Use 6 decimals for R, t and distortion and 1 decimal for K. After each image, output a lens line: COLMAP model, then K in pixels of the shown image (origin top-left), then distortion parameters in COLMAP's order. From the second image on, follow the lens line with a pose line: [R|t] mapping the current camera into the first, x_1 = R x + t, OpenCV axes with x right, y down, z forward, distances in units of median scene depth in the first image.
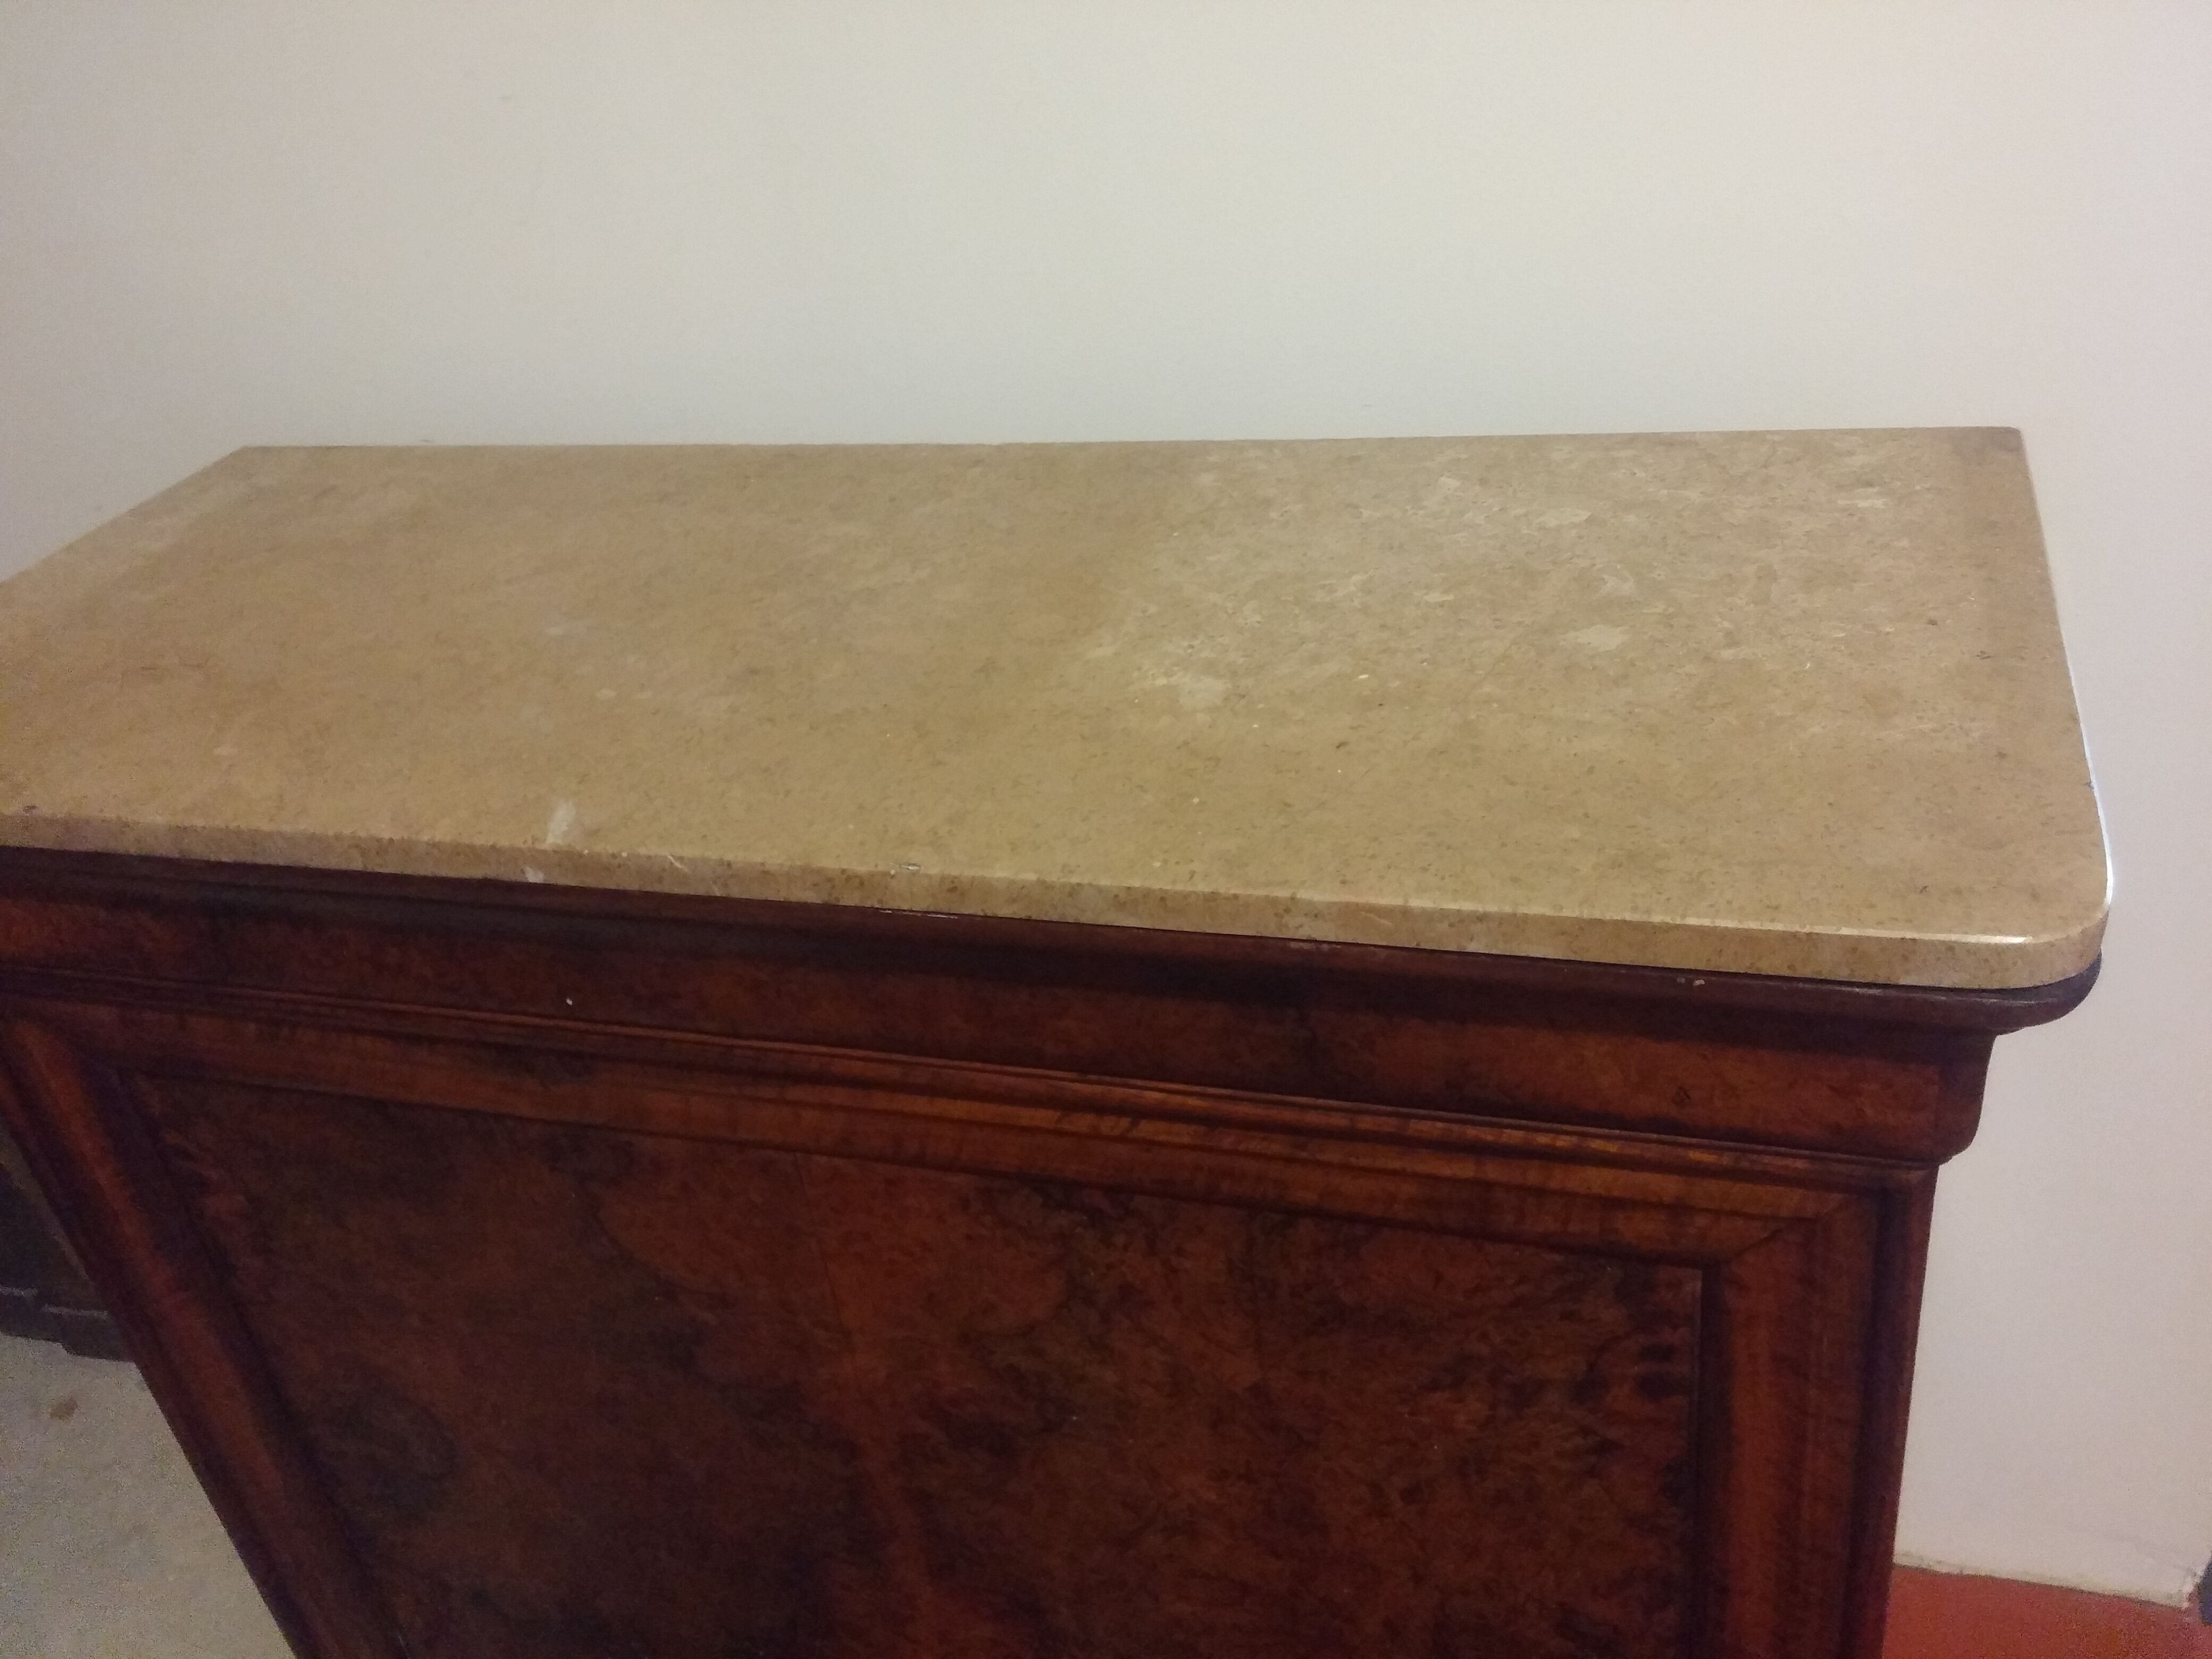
lens RADIAL K [[1885.2, 0, 1110.6], [0, 1885.2, 828.8], [0, 0, 1]] dist [0.061150, -0.079137]
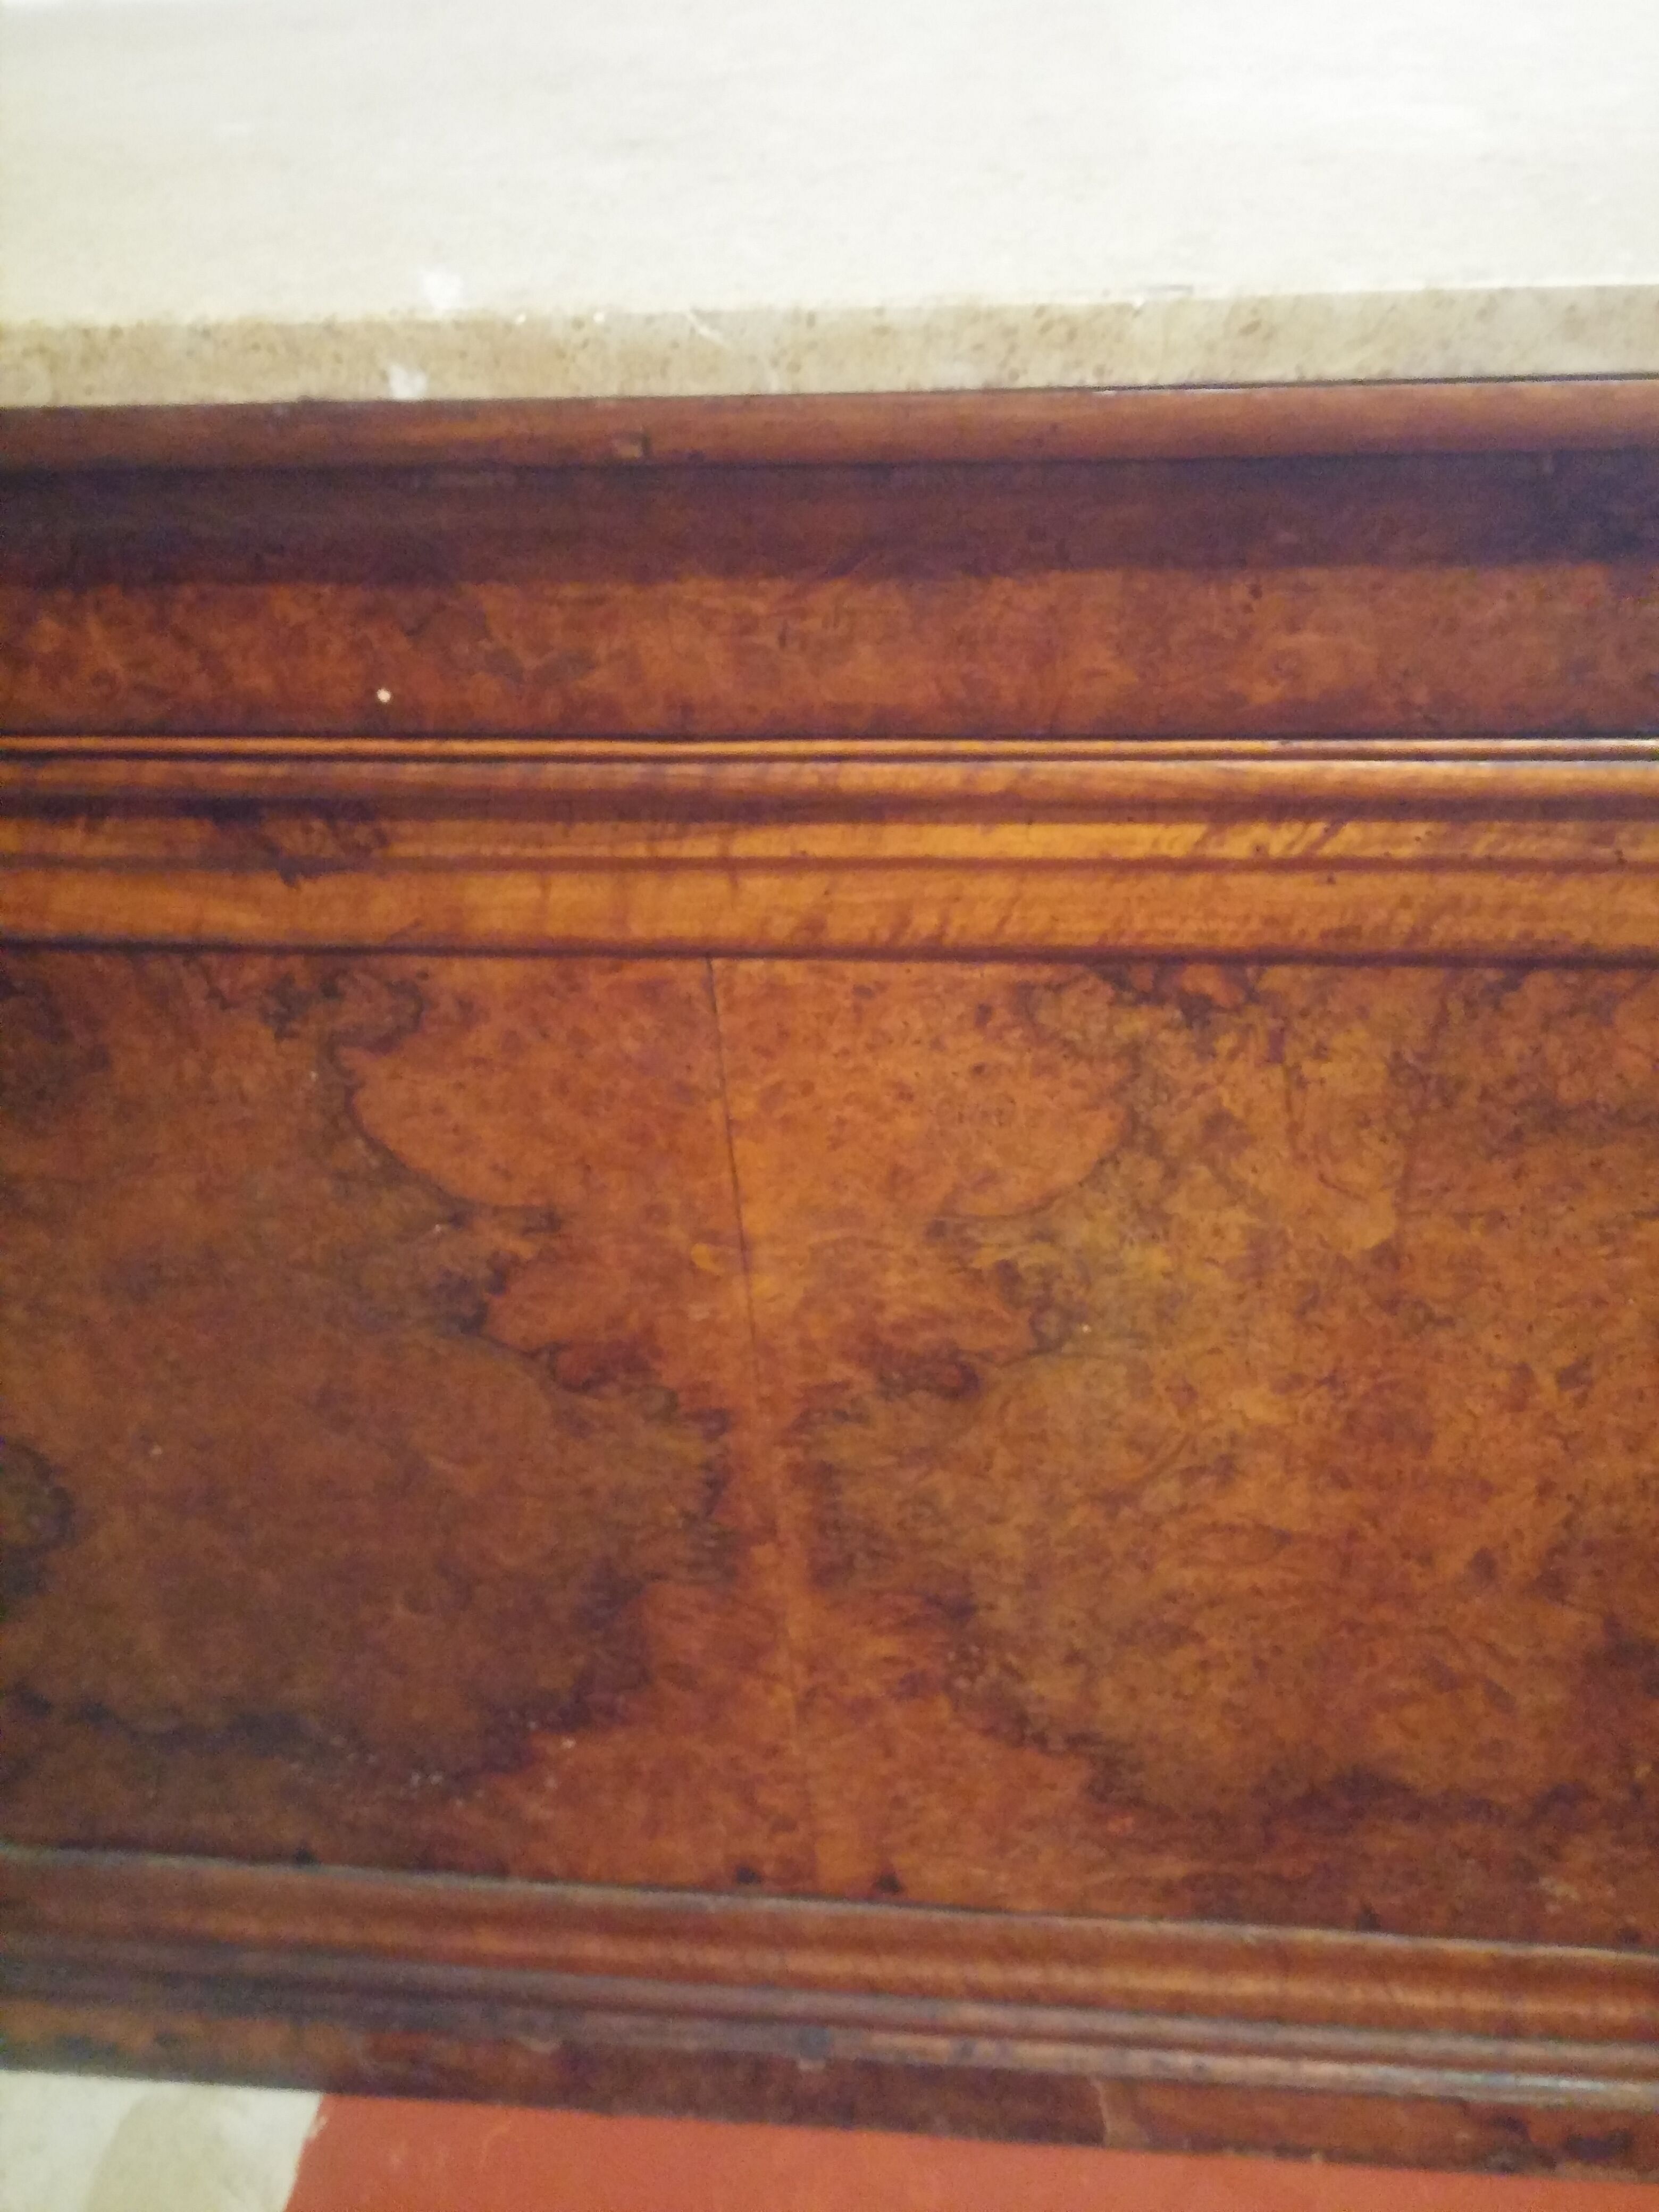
lens RADIAL K [[1885.2, 0, 833.7], [0, 1885.2, 1115.0], [0, 0, 1]] dist [0.061150, -0.079137]
pose [[0.973610, -0.064211, 0.218999, -0.277599], [0.042869, 0.993977, 0.100852, 0.163816], [-0.224156, -0.088802, 0.970499, 0.356626]]
